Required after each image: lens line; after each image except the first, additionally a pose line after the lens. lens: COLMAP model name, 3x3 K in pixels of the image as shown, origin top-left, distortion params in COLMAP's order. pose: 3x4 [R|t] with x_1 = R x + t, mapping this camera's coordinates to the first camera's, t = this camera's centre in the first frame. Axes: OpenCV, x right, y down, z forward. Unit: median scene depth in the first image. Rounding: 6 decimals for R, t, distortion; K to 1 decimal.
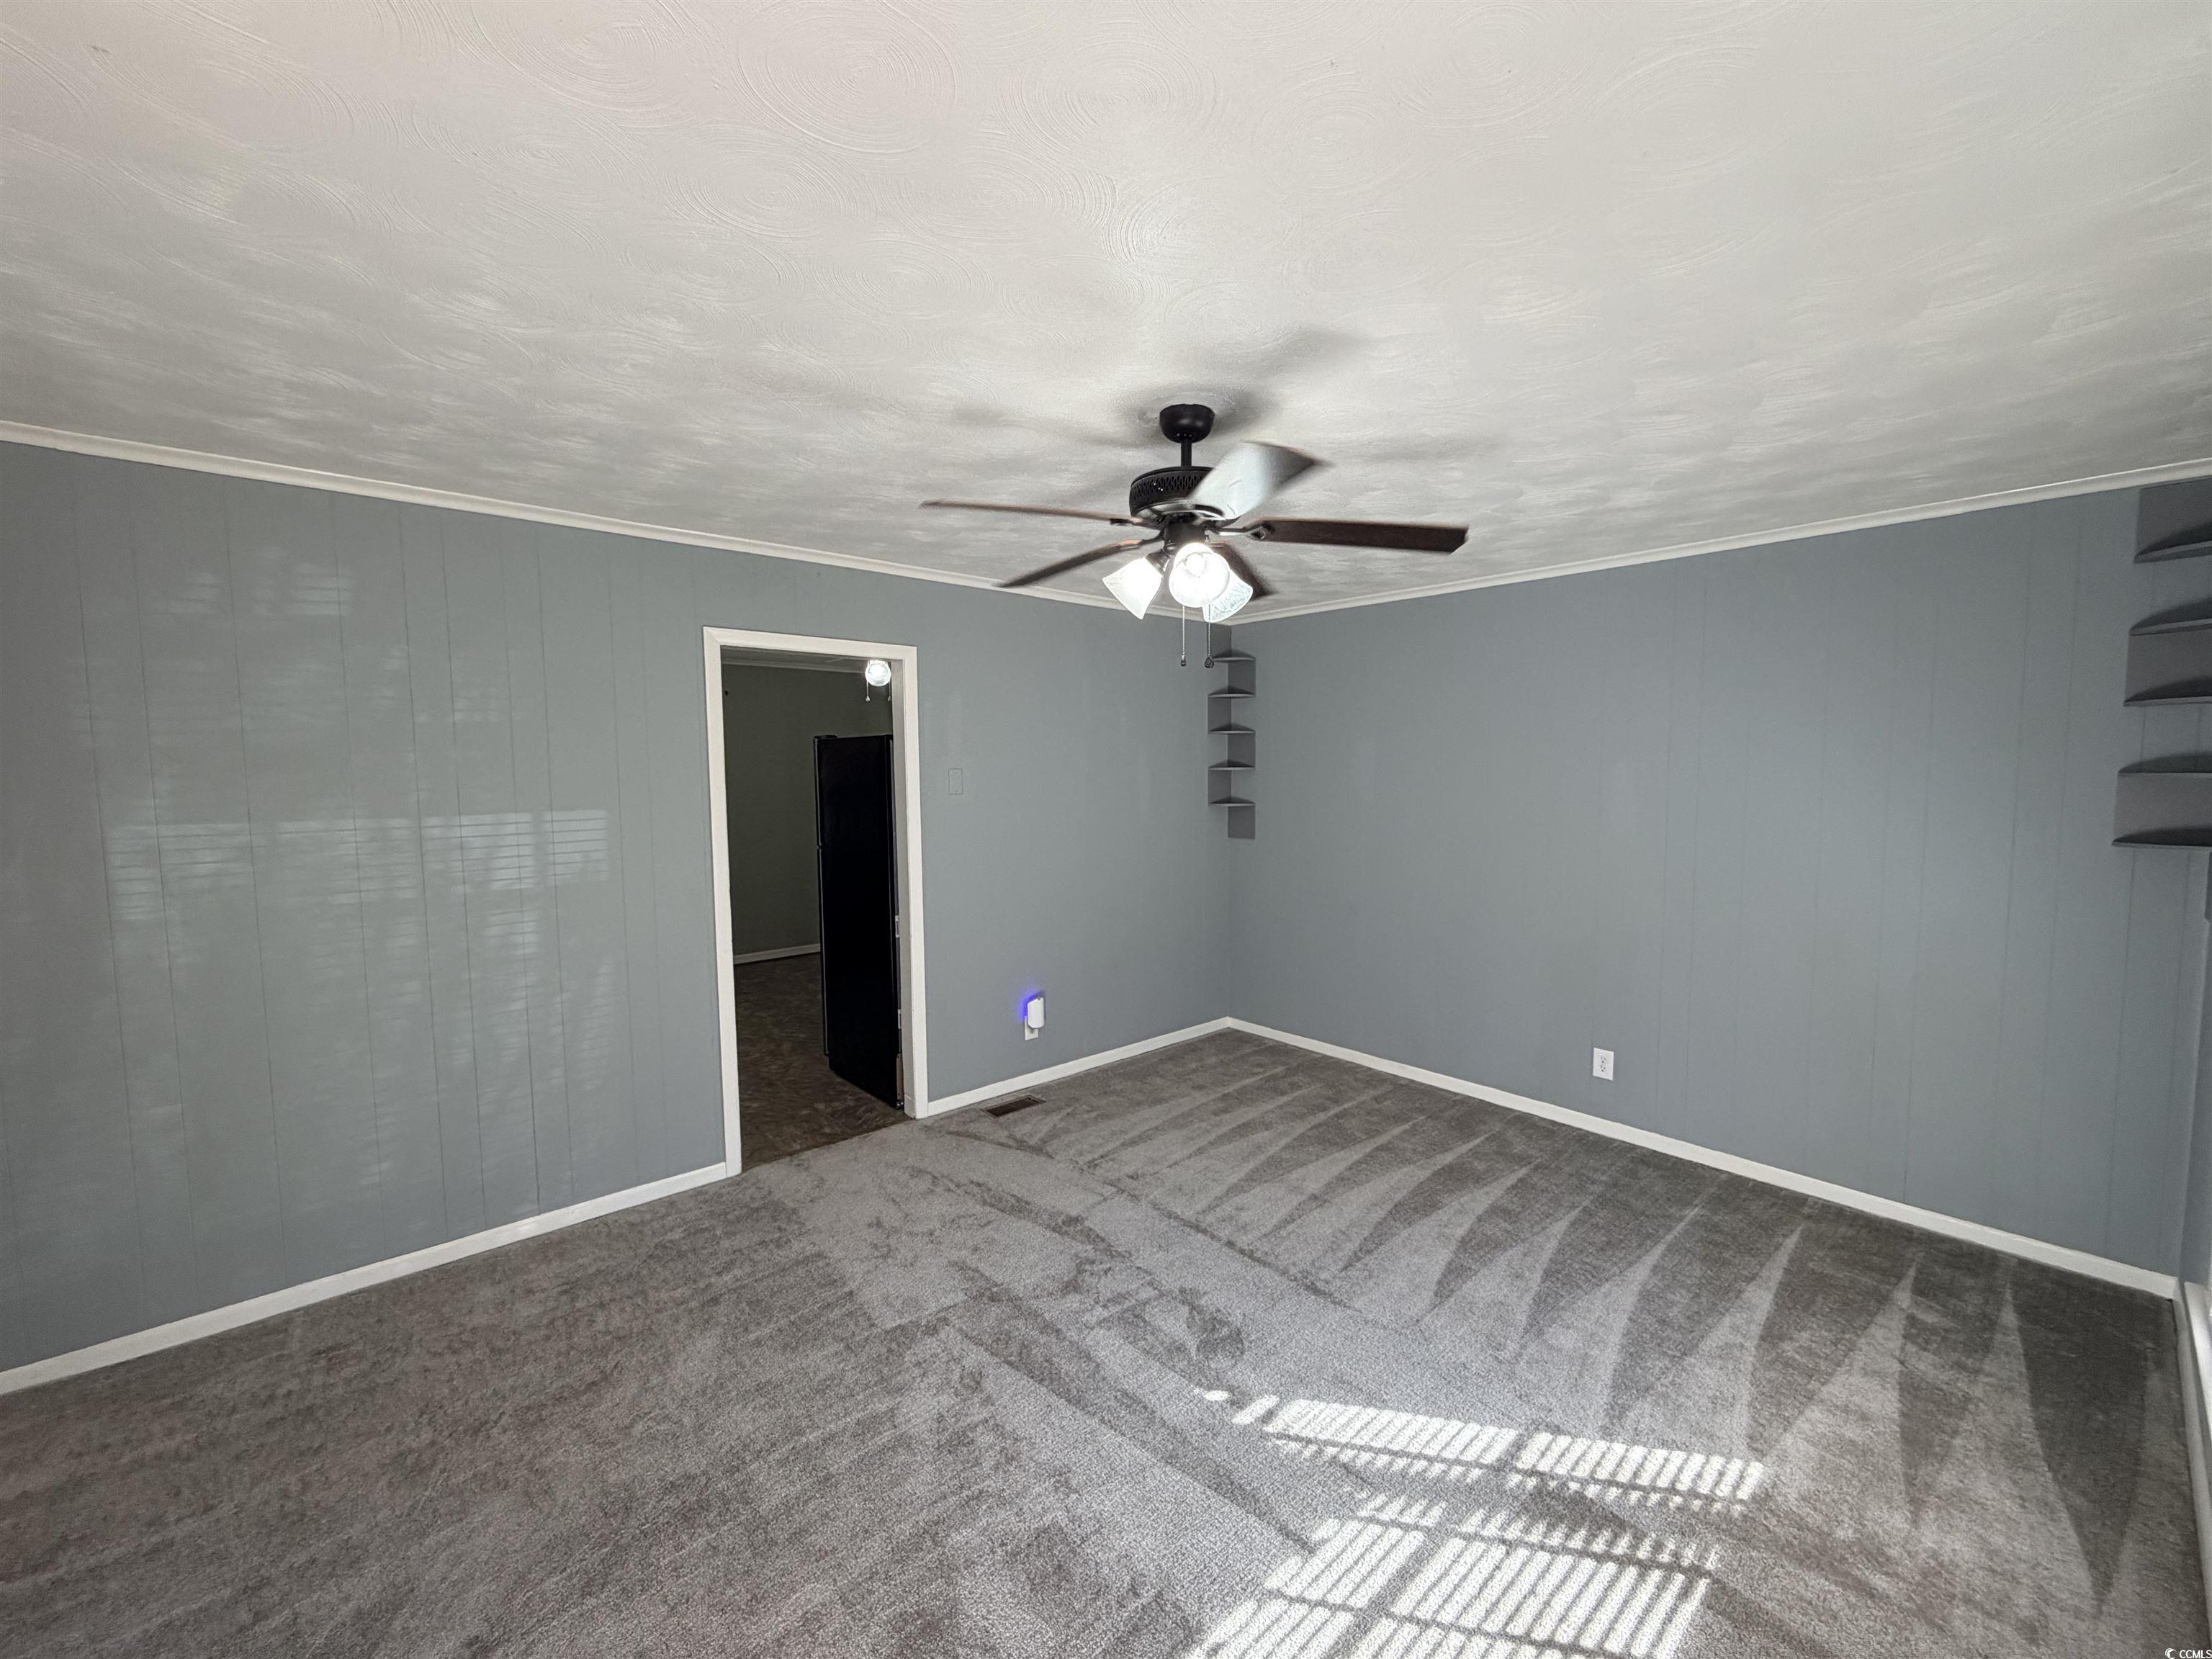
lens RADIAL K [[879.4, 0, 1094.0], [0, 879.4, 831.5], [0, 0, 1]] dist [-0.002065, 0.001104]
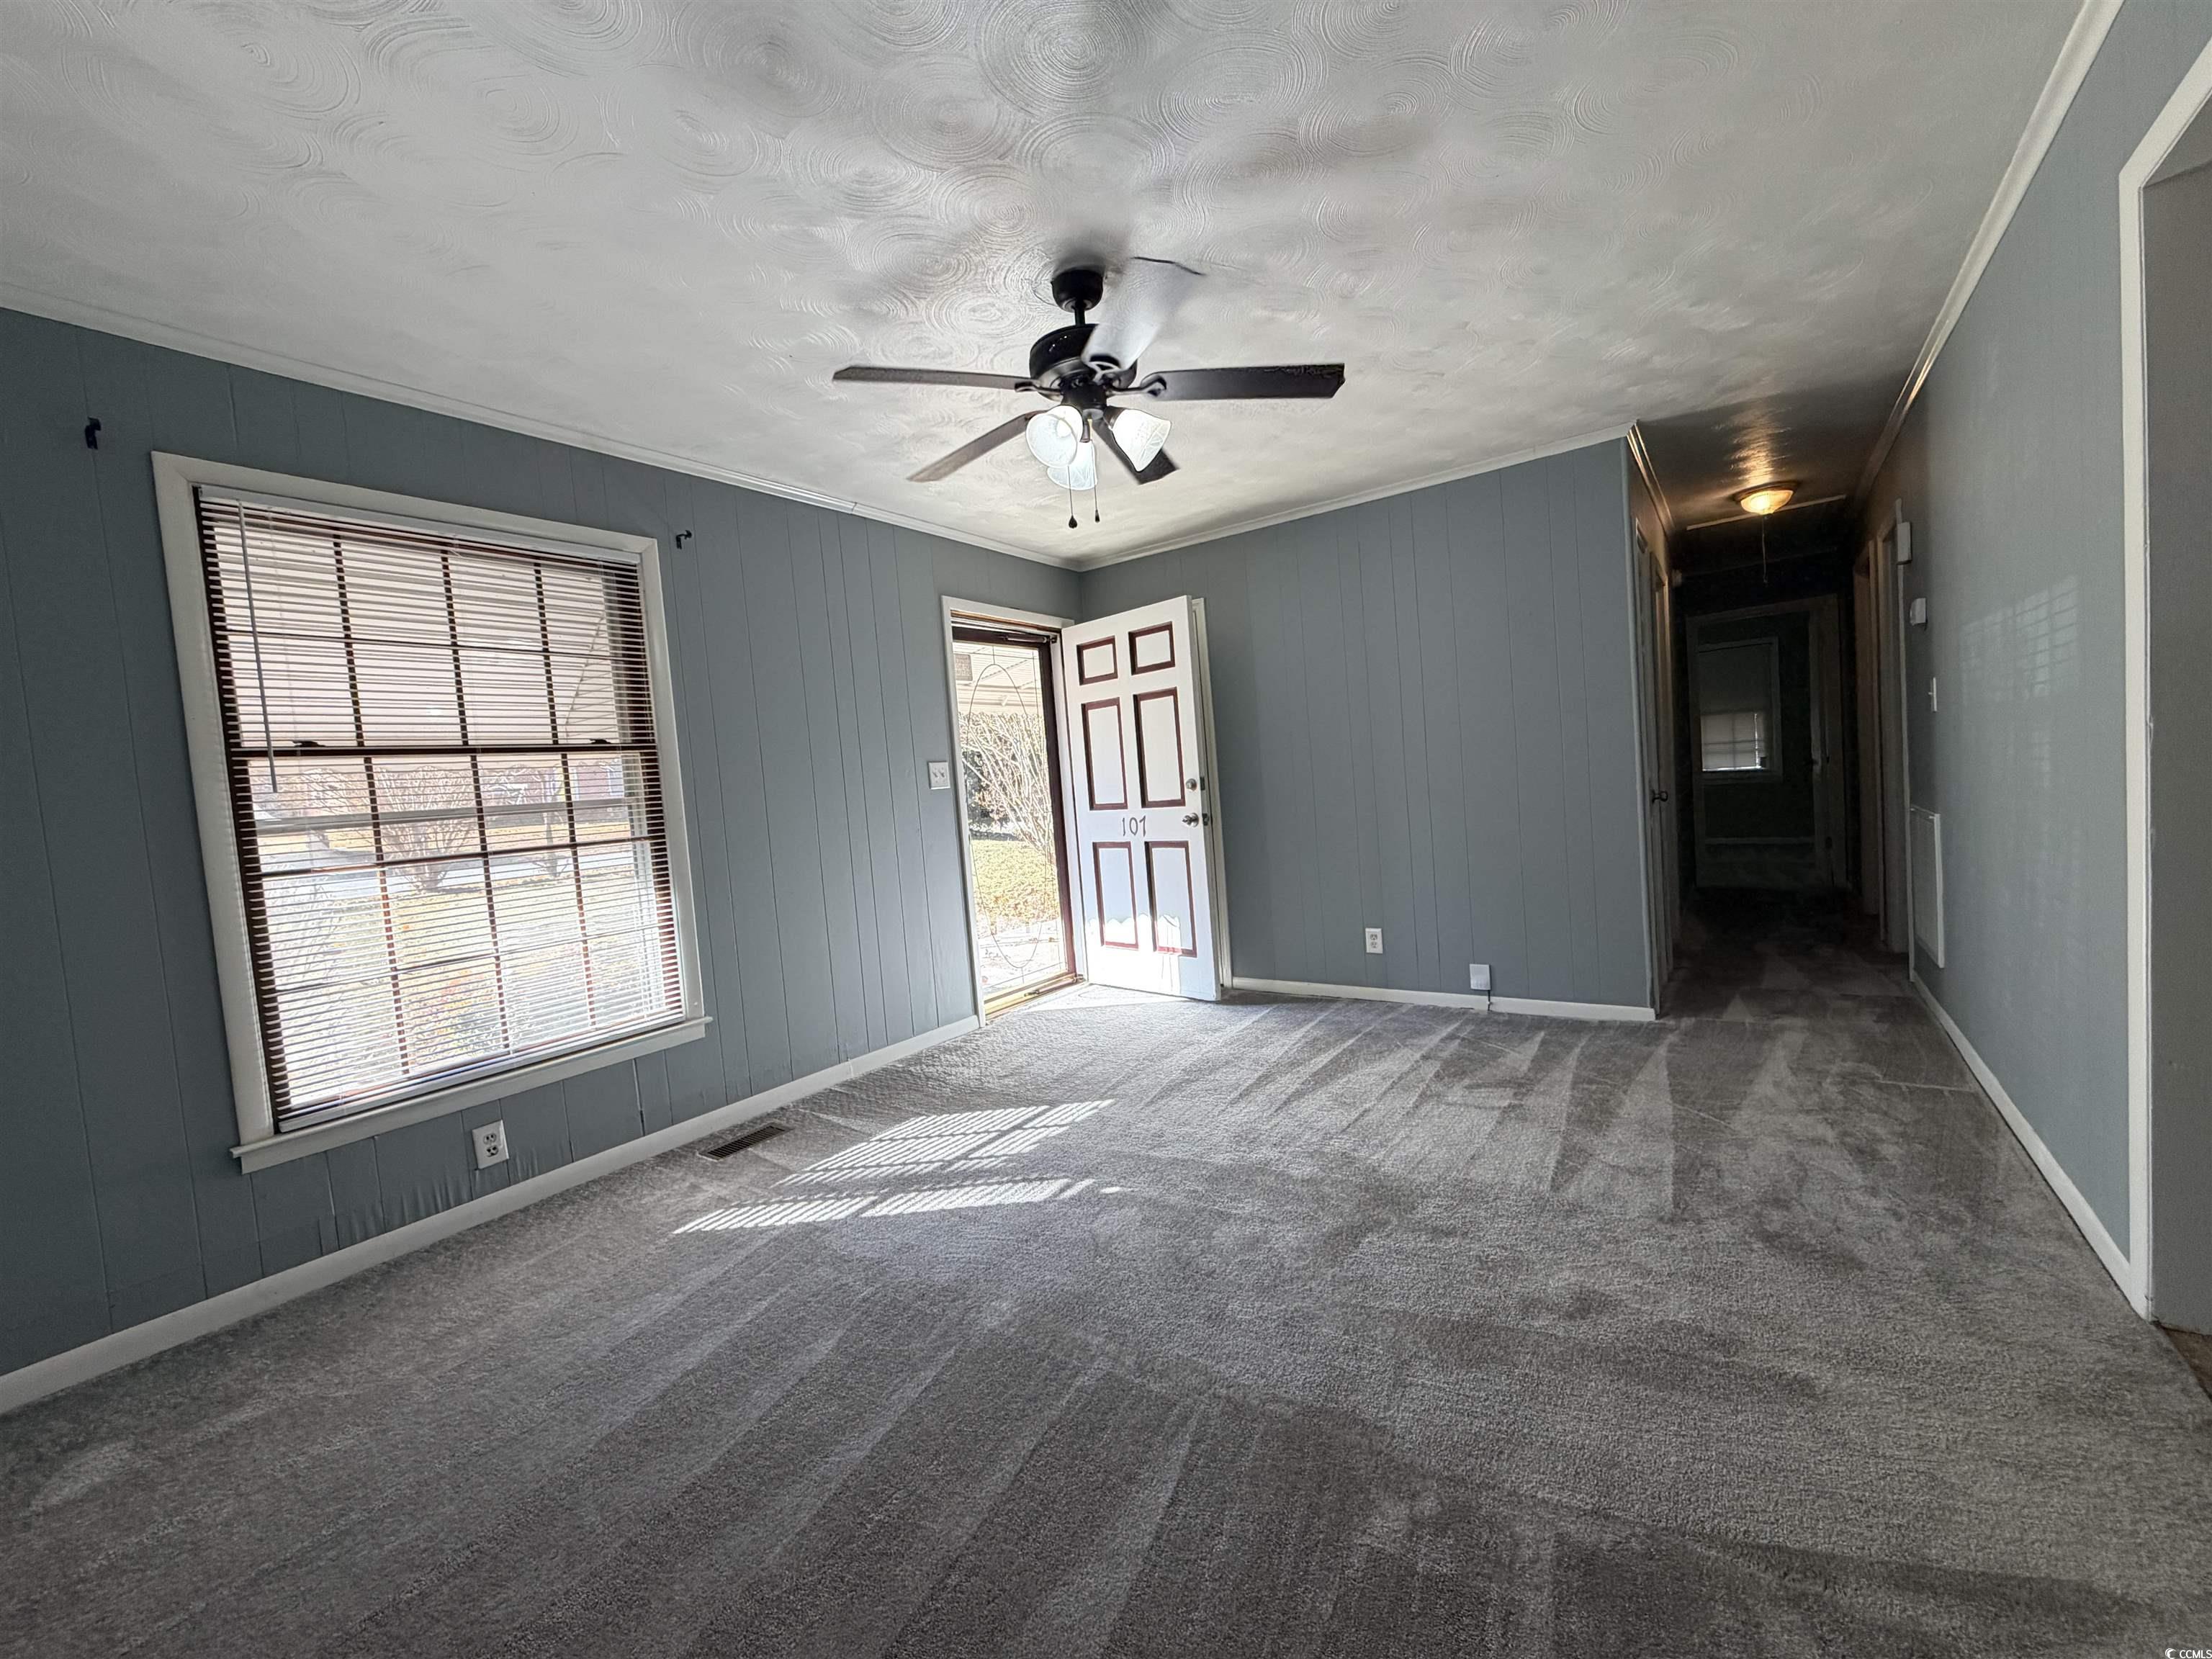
lens RADIAL K [[879.4, 0, 1104.0], [0, 879.4, 827.9], [0, 0, 1]] dist [-0.002065, 0.001104]
pose [[-0.968027, 0.097853, -0.230972, 0.314840], [0.070192, 0.989659, 0.125095, 0.032933], [0.240825, 0.104883, -0.964885, 1.759660]]
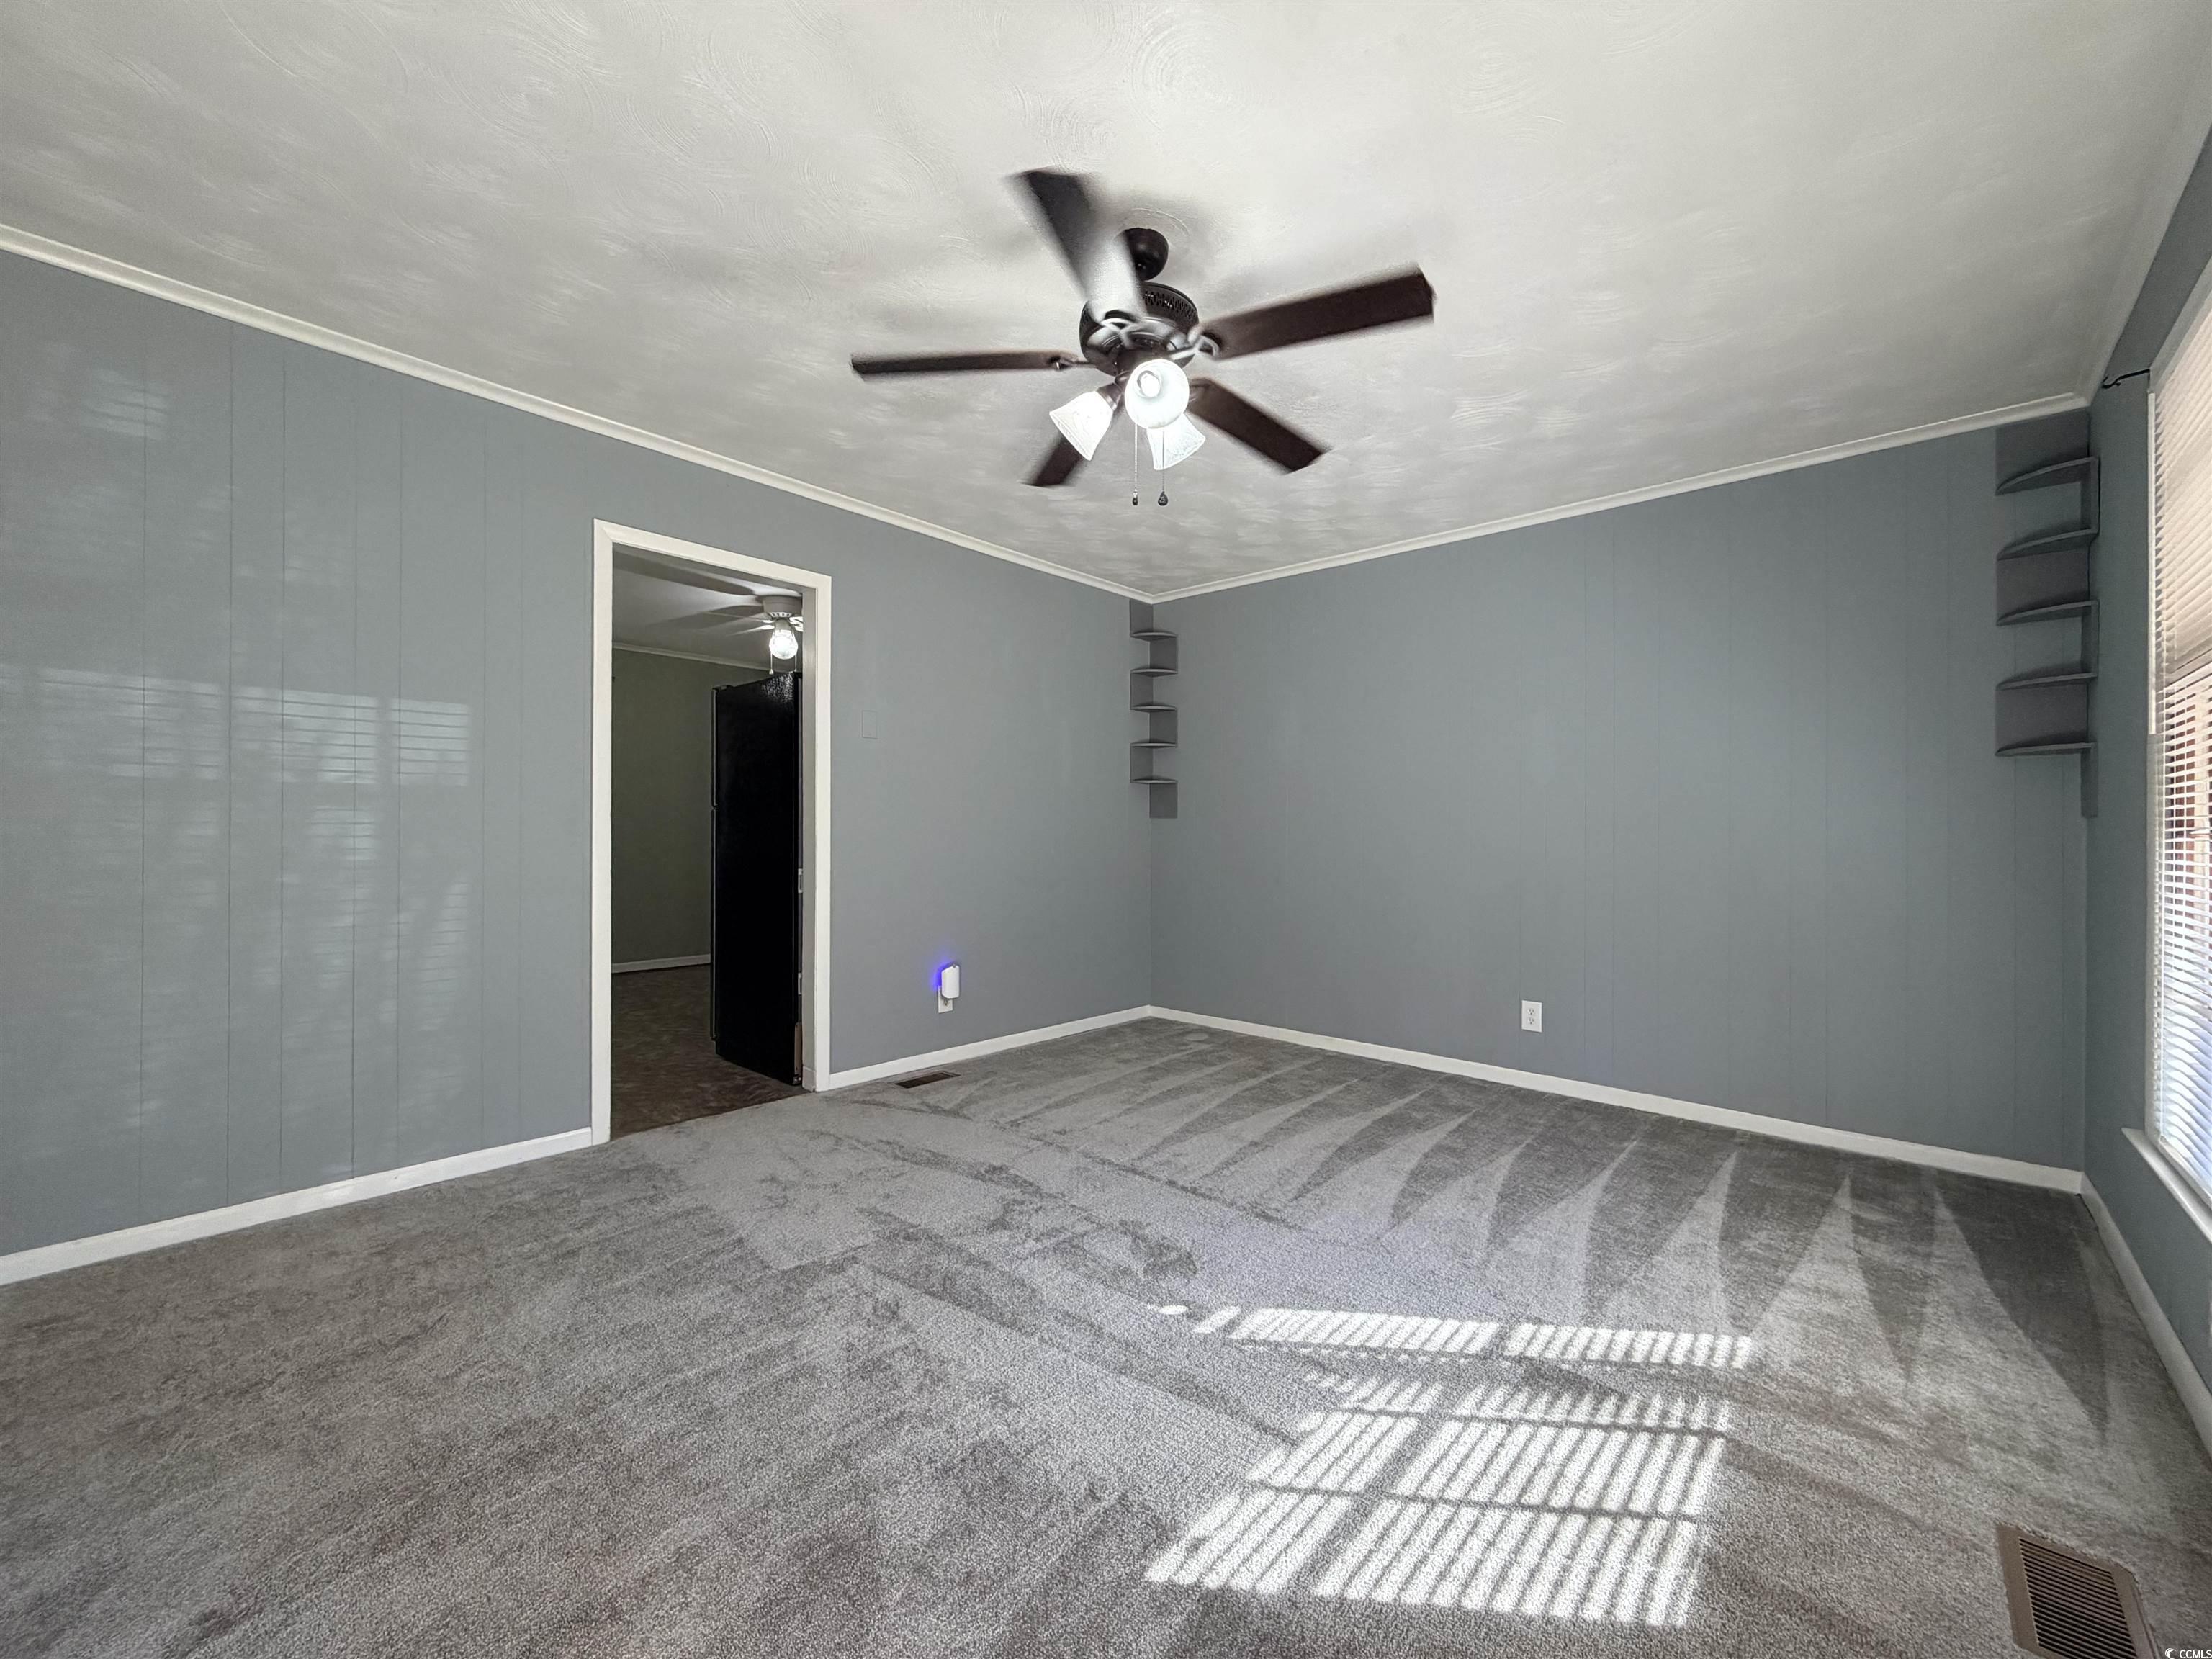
lens RADIAL K [[879.4, 0, 1094.6], [0, 879.4, 828.6], [0, 0, 1]] dist [-0.002065, 0.001104]
pose [[0.993586, 0.015071, 0.112066, -0.036982], [-0.006336, 0.996941, -0.077900, 0.197905], [-0.112898, 0.076690, 0.990643, 0.083864]]
